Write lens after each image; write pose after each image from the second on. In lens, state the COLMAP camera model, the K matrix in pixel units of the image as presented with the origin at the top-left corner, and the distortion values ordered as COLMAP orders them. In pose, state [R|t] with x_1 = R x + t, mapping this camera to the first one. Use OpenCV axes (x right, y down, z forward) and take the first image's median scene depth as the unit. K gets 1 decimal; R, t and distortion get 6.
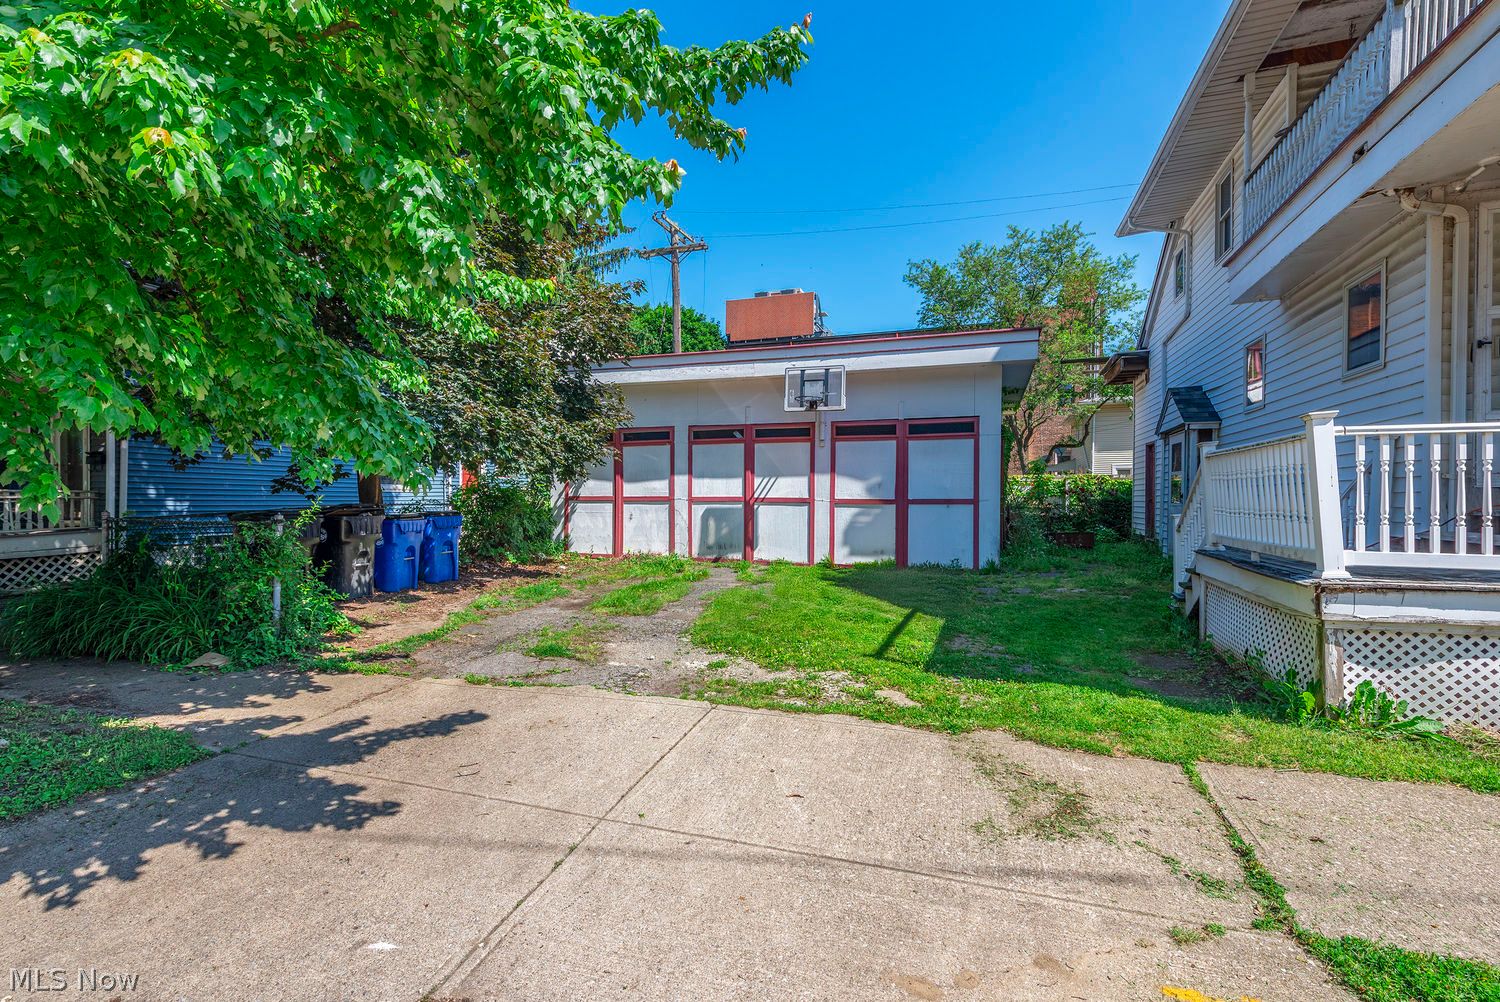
lens RADIAL K [[669.2, 0, 743.8], [0, 669.2, 505.7], [0, 0, 1]] dist [0.001420, 0.000084]
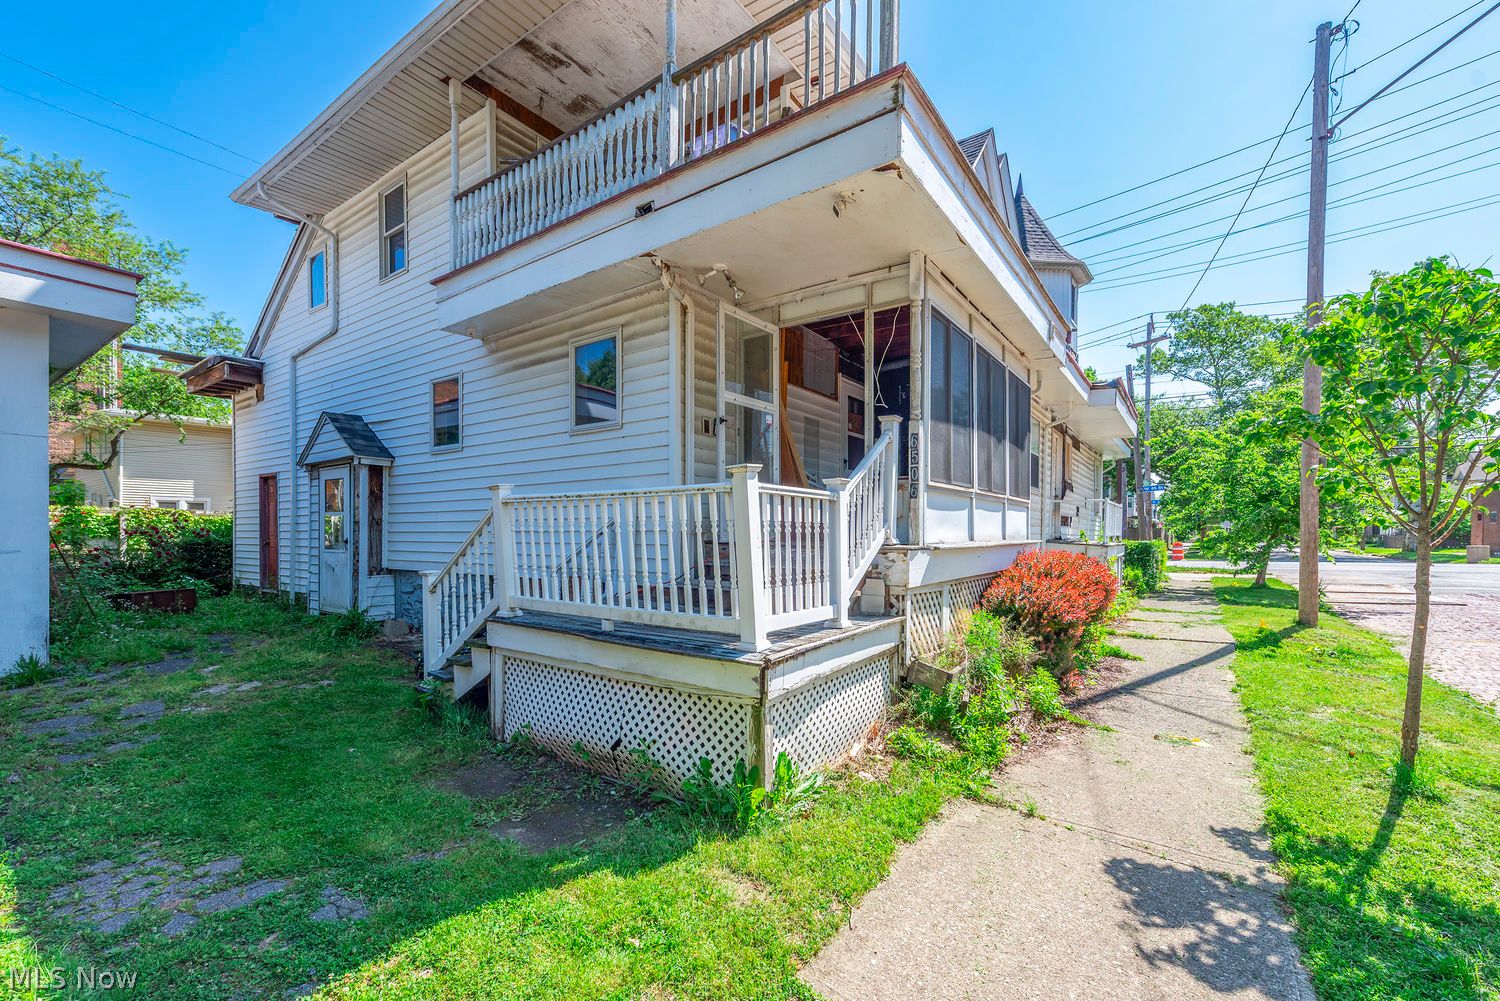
lens RADIAL K [[621.7, 0, 748.1], [0, 621.7, 542.6], [0, 0, 1]] dist [0.003235, -0.000477]
pose [[0.263325, -0.012267, 0.964629, 0.023221], [0.008299, 0.999911, 0.010450, -0.015579], [-0.964672, 0.005254, 0.263403, 0.272095]]
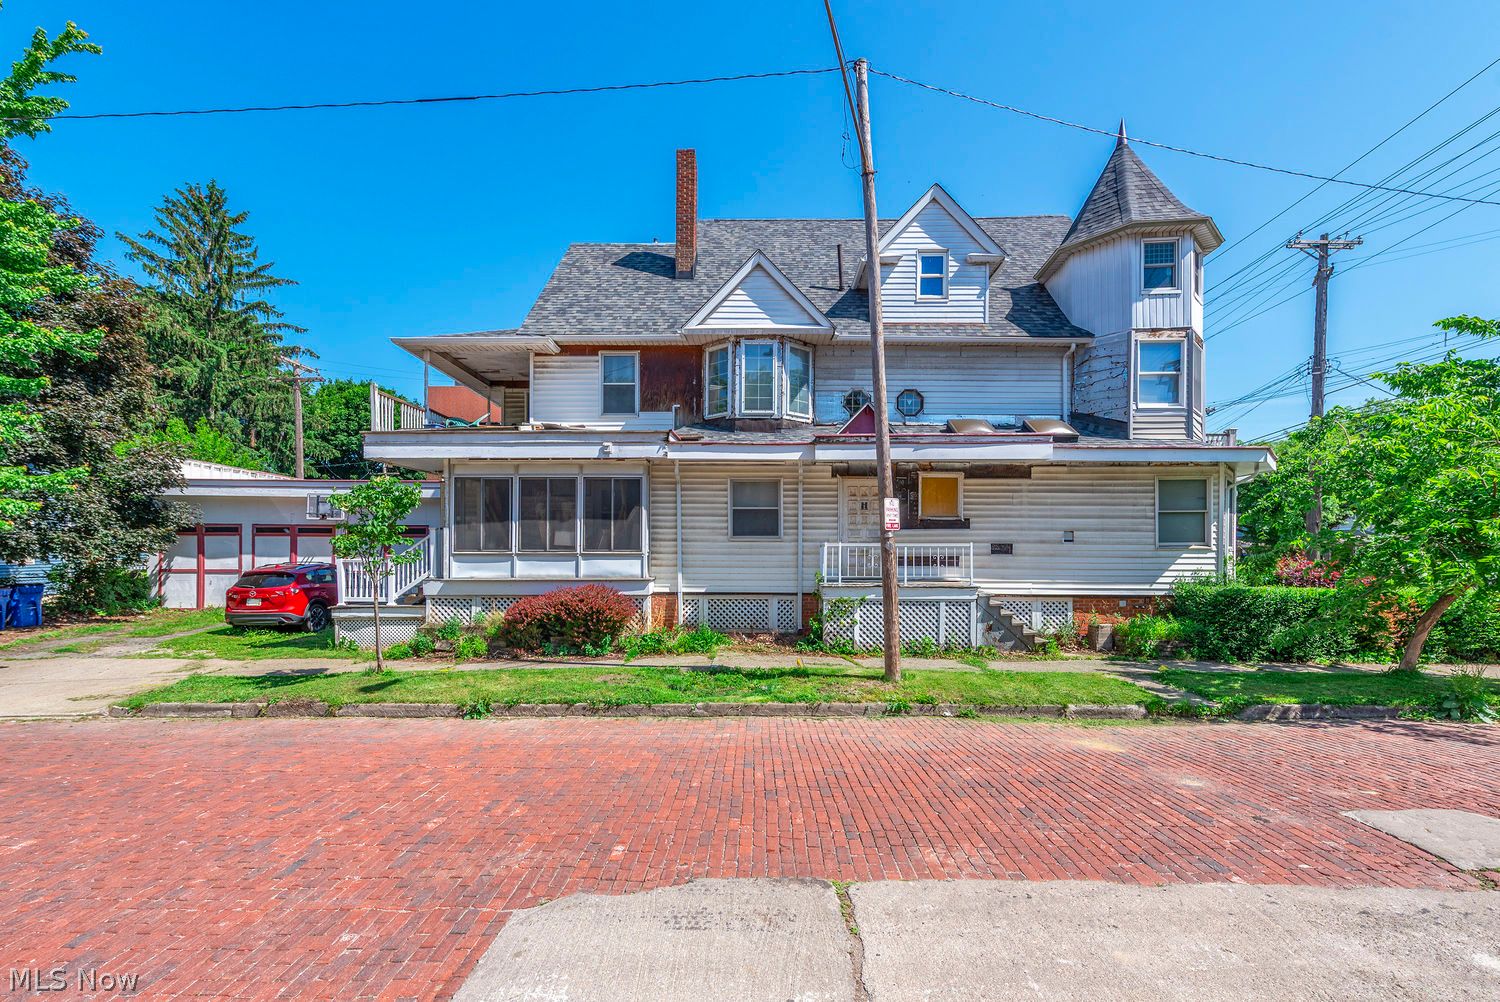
lens RADIAL K [[626.2, 0, 750.3], [0, 626.2, 554.6], [0, 0, 1]] dist [0.013135, 0.000050]
pose [[0.941106, 0.001655, 0.338109, 0.592973], [0.001314, 0.999963, -0.008553, -0.038917], [-0.338110, 0.008494, 0.941068, -0.898071]]
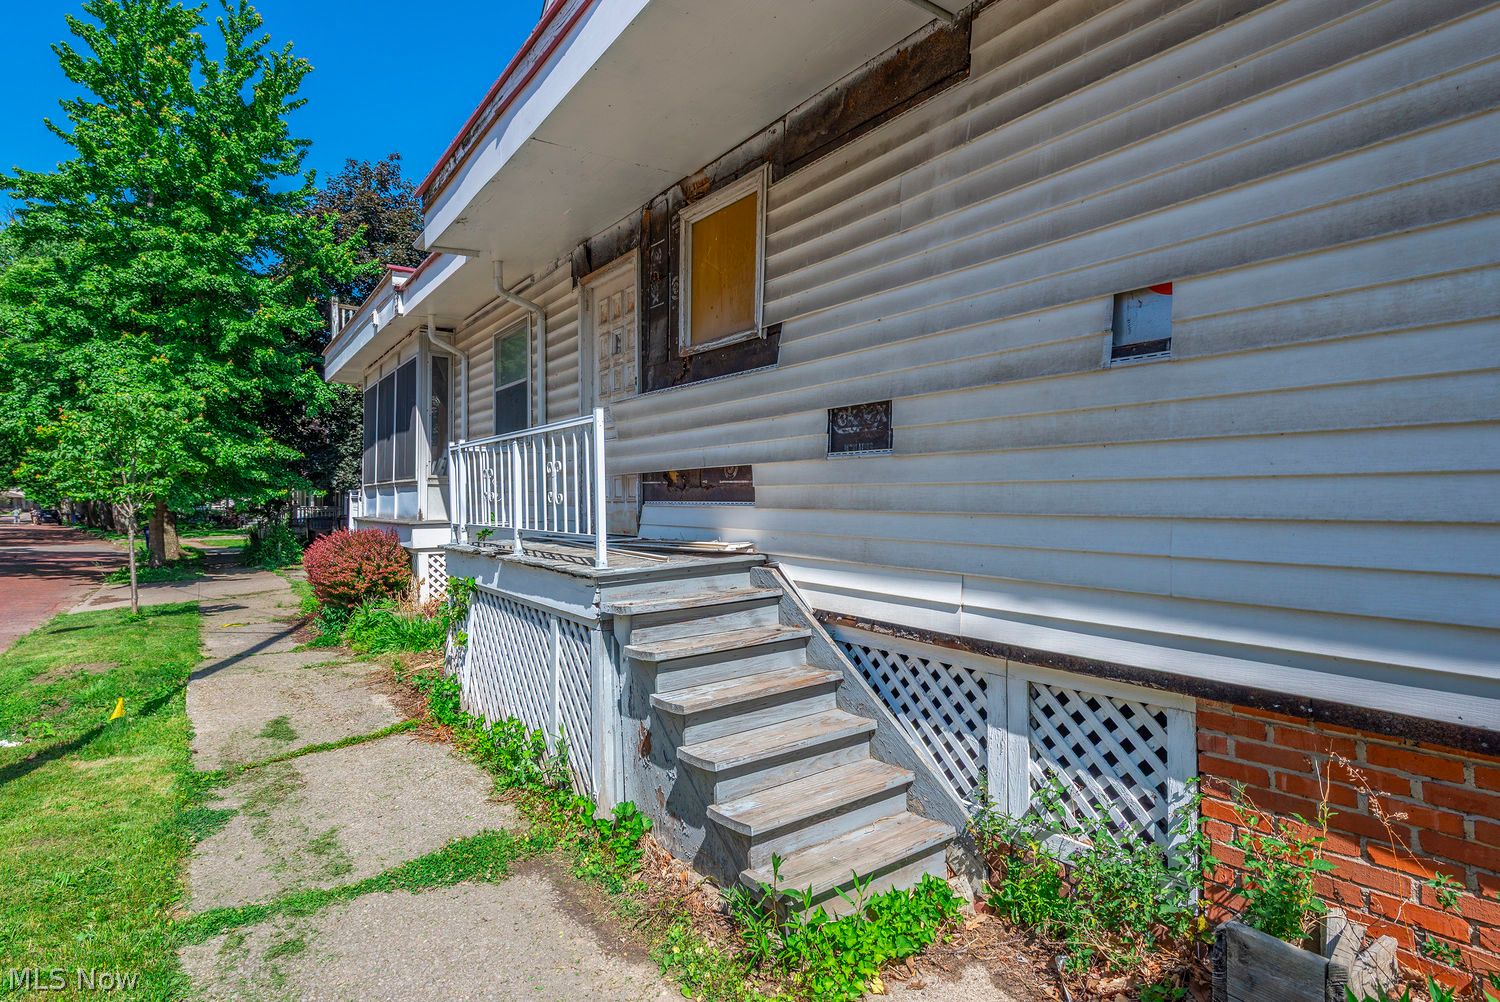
lens RADIAL K [[756.2, 0, 750.0], [0, 756.2, 501.0], [0, 0, 1]] dist [0.000278, -0.000060]
pose [[0.831698, -0.000989, -0.555227, 1.498837], [-0.003664, 0.999967, -0.007270, -0.025020], [0.555216, 0.008081, 0.831667, -0.309508]]
